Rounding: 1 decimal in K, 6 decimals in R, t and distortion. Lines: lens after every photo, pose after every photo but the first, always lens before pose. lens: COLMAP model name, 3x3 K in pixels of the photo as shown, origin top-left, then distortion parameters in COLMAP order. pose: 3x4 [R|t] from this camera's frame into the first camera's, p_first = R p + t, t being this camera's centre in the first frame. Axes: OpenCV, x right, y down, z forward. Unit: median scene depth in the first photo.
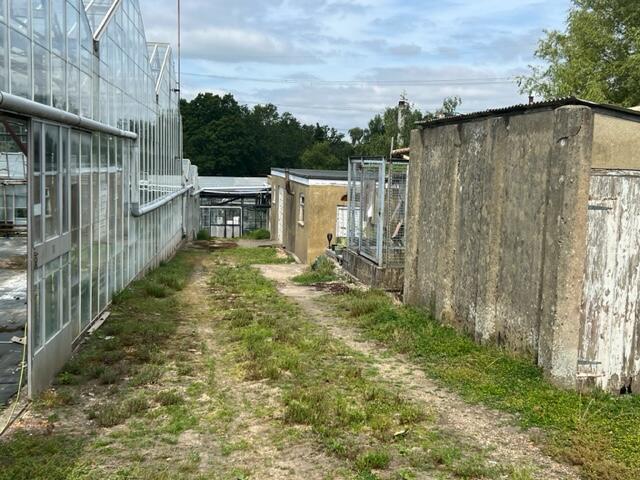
lens RADIAL K [[714.9, 0, 320.0], [0, 714.9, 238.6], [0, 0, 1]] dist [0.056176, 0.000000]
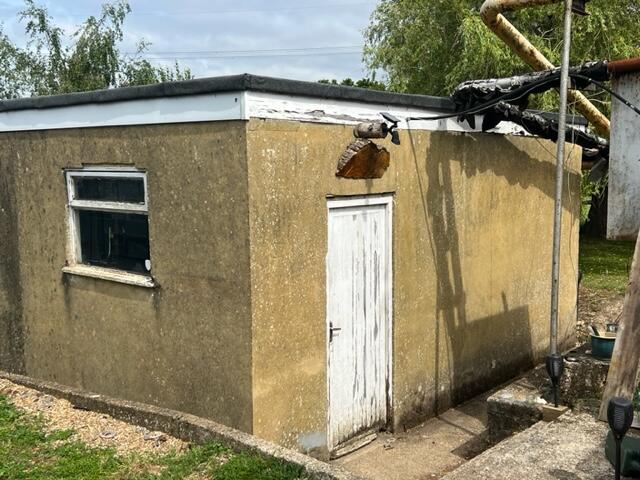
lens RADIAL K [[714.9, 0, 318.2], [0, 714.9, 236.9], [0, 0, 1]] dist [0.056176, 0.000000]
pose [[0.754964, -0.118441, 0.644981, -0.152178], [0.107830, 0.992588, 0.056056, -0.046869], [-0.646840, 0.027228, 0.762140, 0.803072]]
